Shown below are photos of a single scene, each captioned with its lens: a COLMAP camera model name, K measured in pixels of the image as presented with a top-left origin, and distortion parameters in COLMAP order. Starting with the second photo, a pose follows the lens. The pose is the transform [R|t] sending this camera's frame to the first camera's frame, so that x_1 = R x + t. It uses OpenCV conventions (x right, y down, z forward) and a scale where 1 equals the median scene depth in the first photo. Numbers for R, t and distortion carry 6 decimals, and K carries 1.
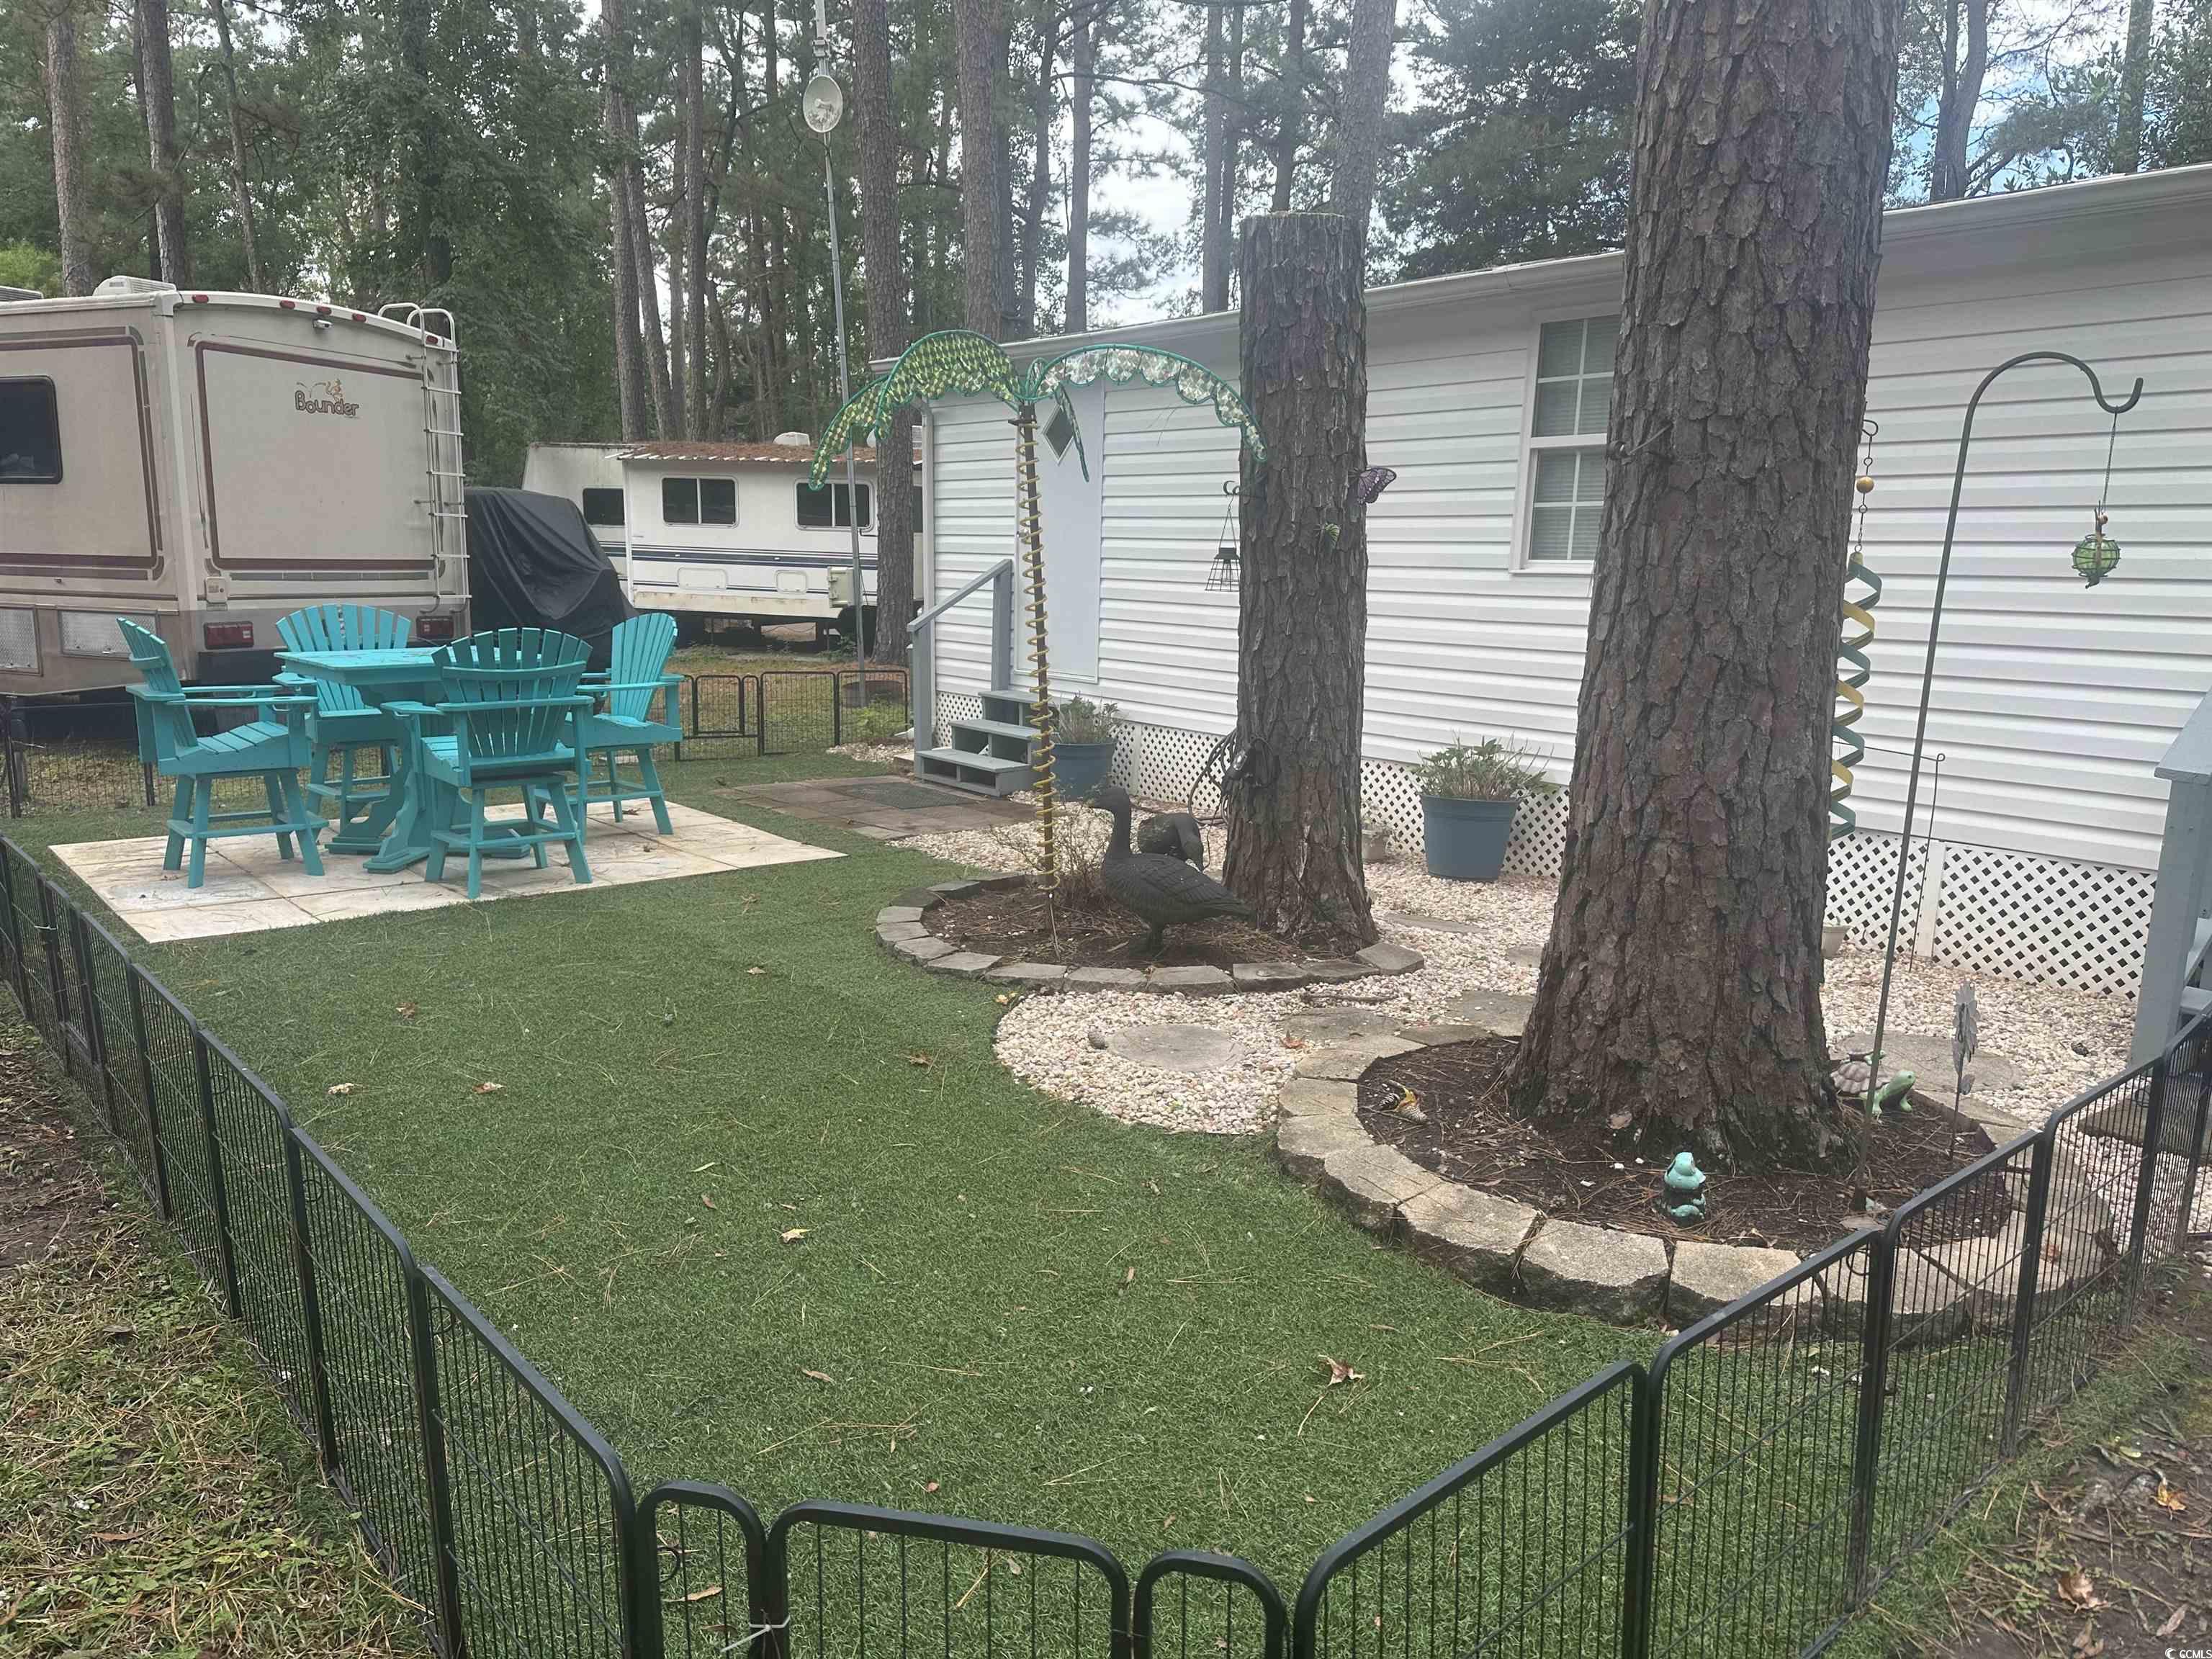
lens RADIAL K [[1533.1, 0, 1111.6], [0, 1533.1, 863.0], [0, 0, 1]] dist [0.050032, -0.074737]
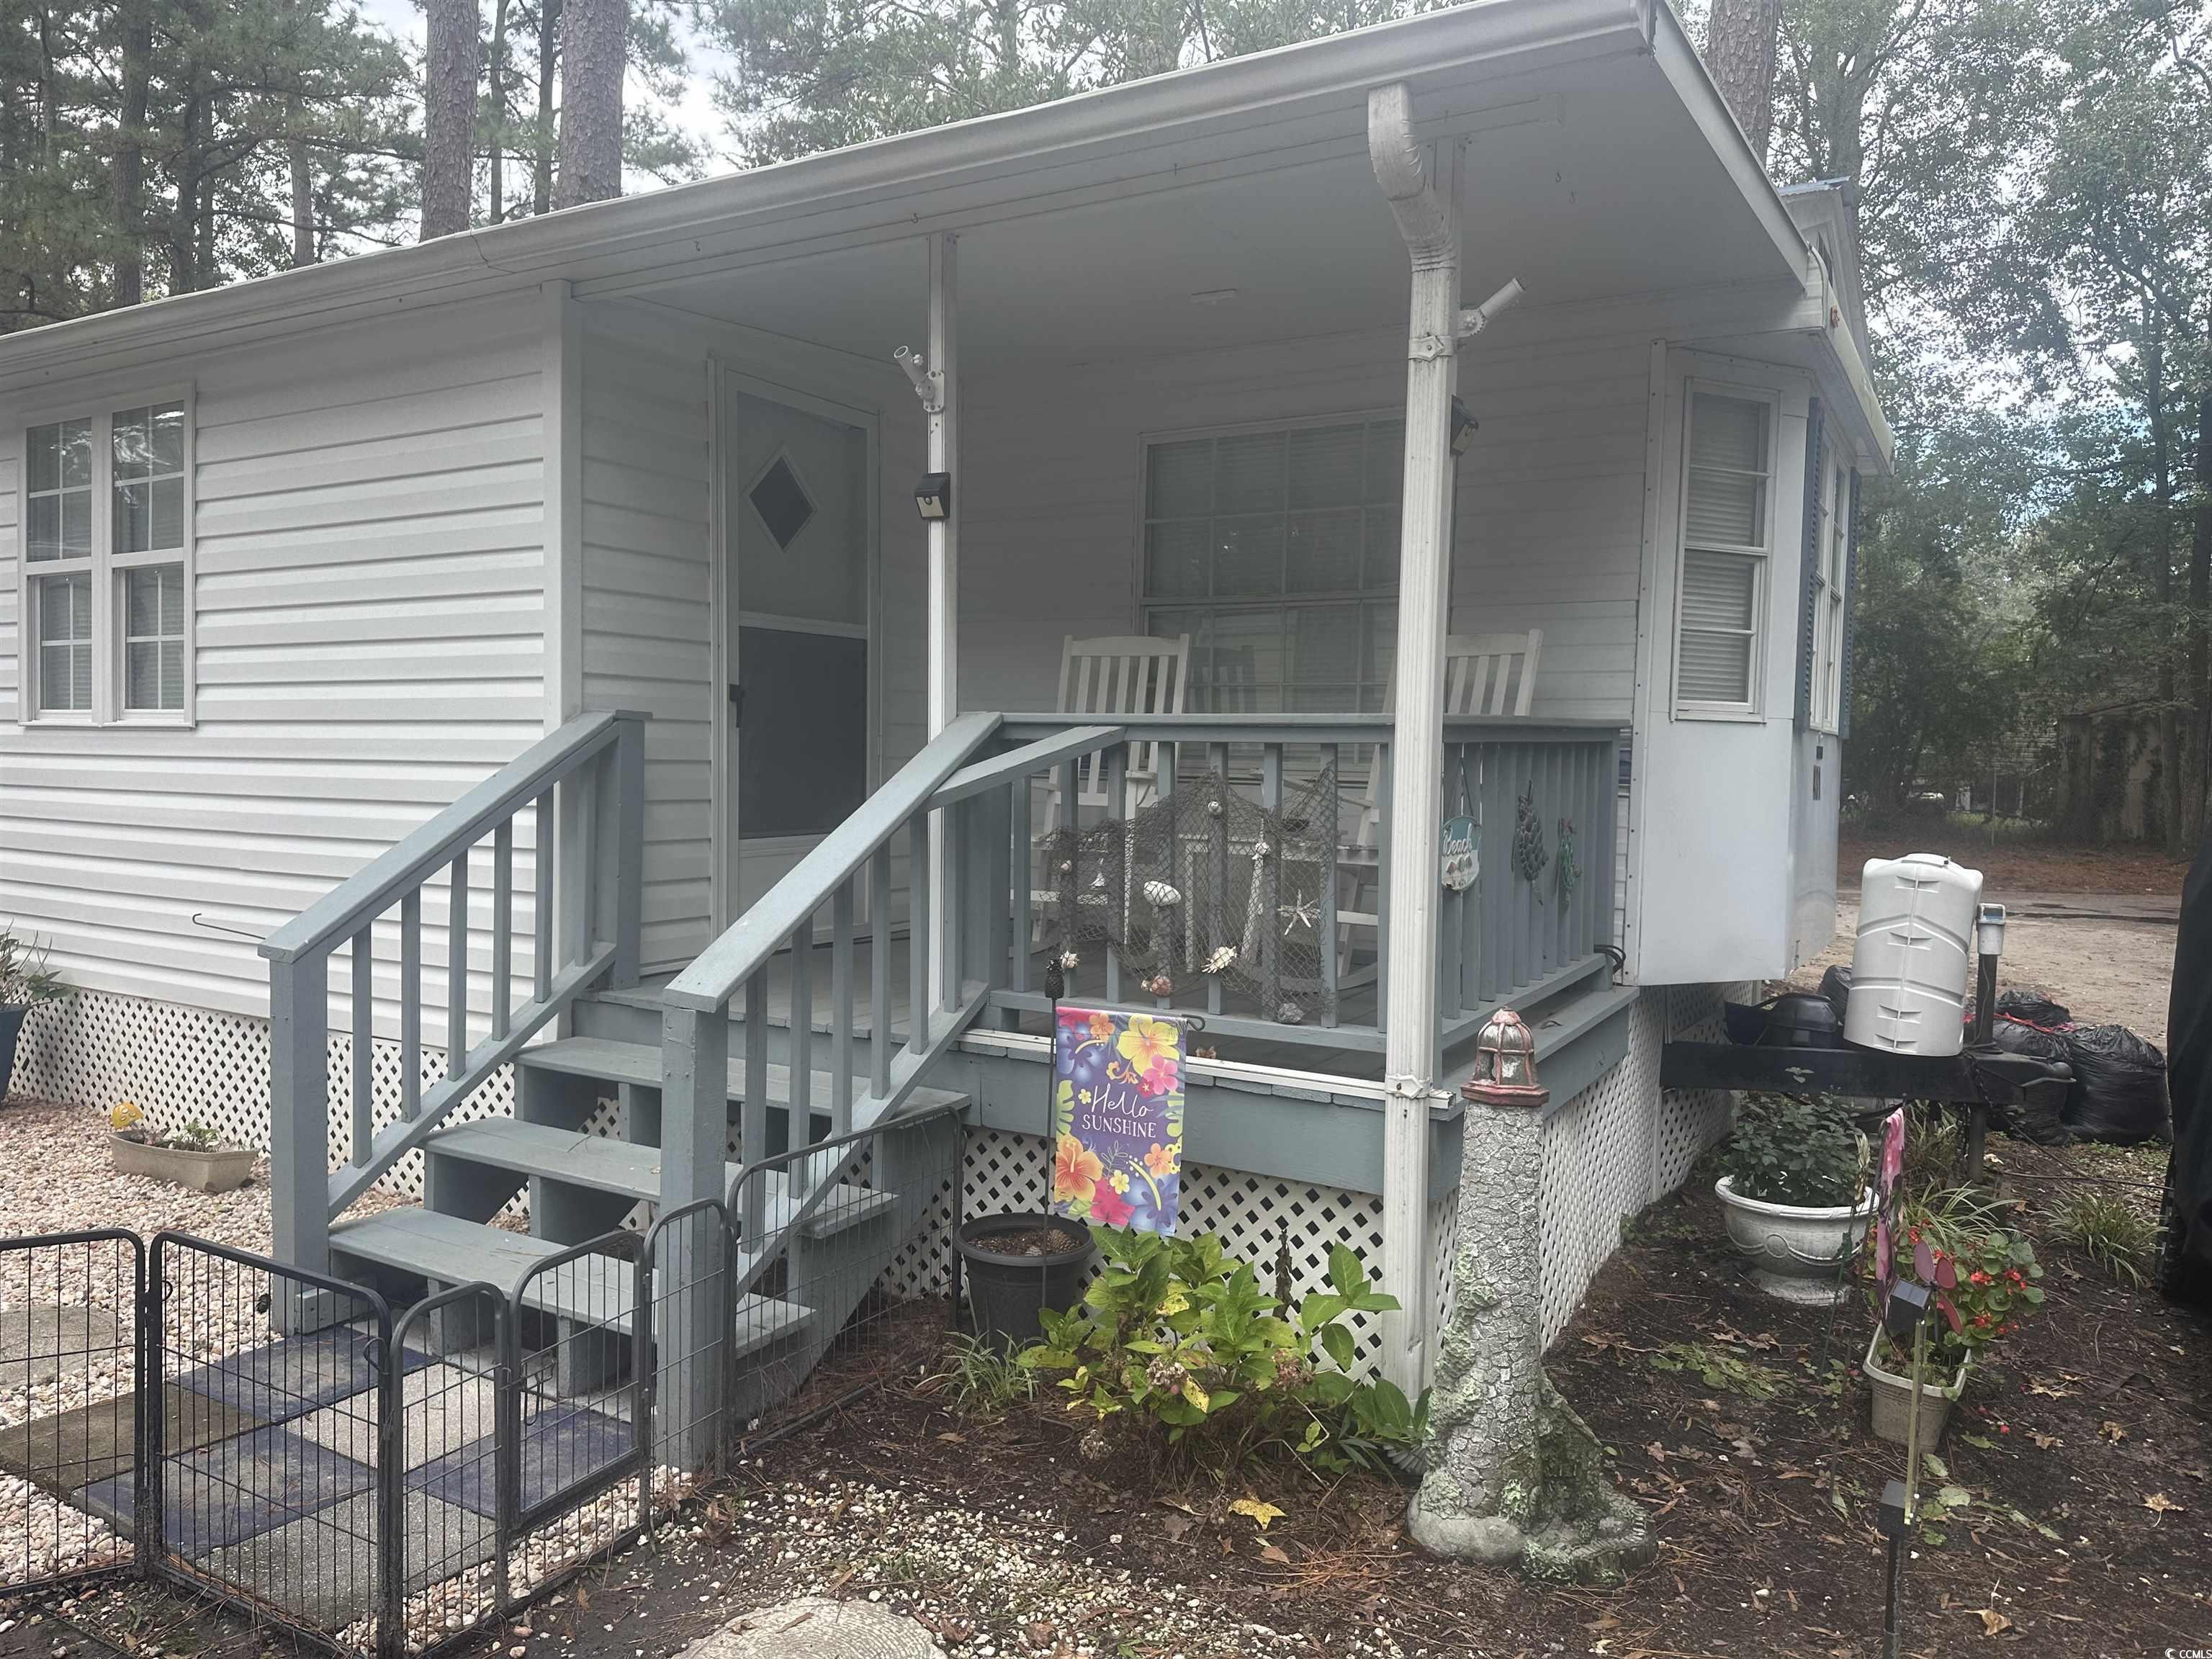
lens RADIAL K [[1545.6, 0, 1113.4], [0, 1545.6, 828.9], [0, 0, 1]] dist [0.064260, -0.075364]
pose [[0.932196, -0.025922, 0.361024, 0.351513], [0.076489, 0.989015, -0.126488, 0.008164], [-0.353779, 0.145526, 0.923939, 0.038897]]
